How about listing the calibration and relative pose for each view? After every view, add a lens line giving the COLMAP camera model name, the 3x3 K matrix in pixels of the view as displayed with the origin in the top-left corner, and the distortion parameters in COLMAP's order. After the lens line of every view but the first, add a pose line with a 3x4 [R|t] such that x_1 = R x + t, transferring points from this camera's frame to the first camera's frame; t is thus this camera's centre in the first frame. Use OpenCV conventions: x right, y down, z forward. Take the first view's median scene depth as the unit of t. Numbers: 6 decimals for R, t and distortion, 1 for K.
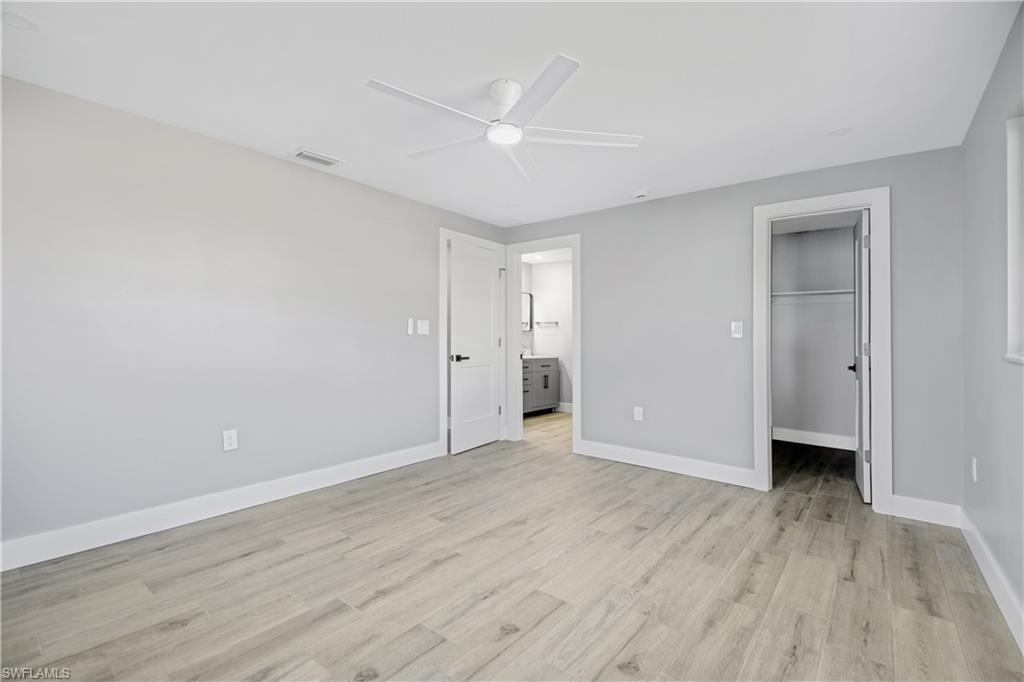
lens RADIAL K [[467.4, 0, 504.4], [0, 467.4, 340.4], [0, 0, 1]] dist [-0.001129, -0.000697]
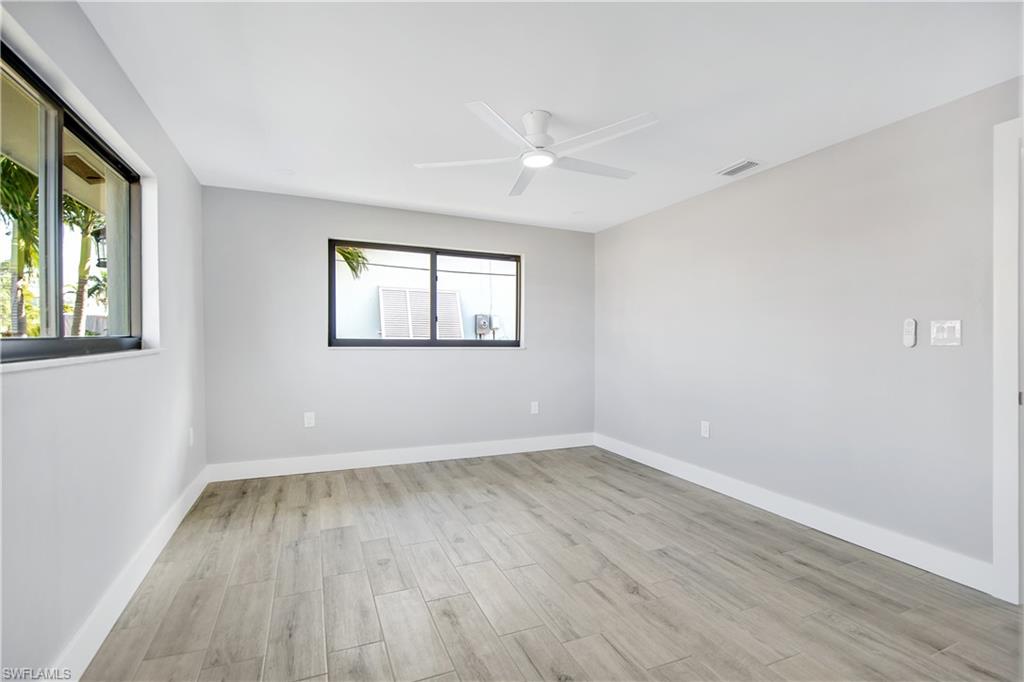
lens RADIAL K [[467.4, 0, 504.4], [0, 467.4, 340.4], [0, 0, 1]] dist [-0.001129, -0.000697]
pose [[-0.468157, -0.008218, -0.883607, 0.748943], [-0.020796, 0.999782, 0.001720, -0.014321], [0.883401, 0.019180, -0.468226, 1.071420]]
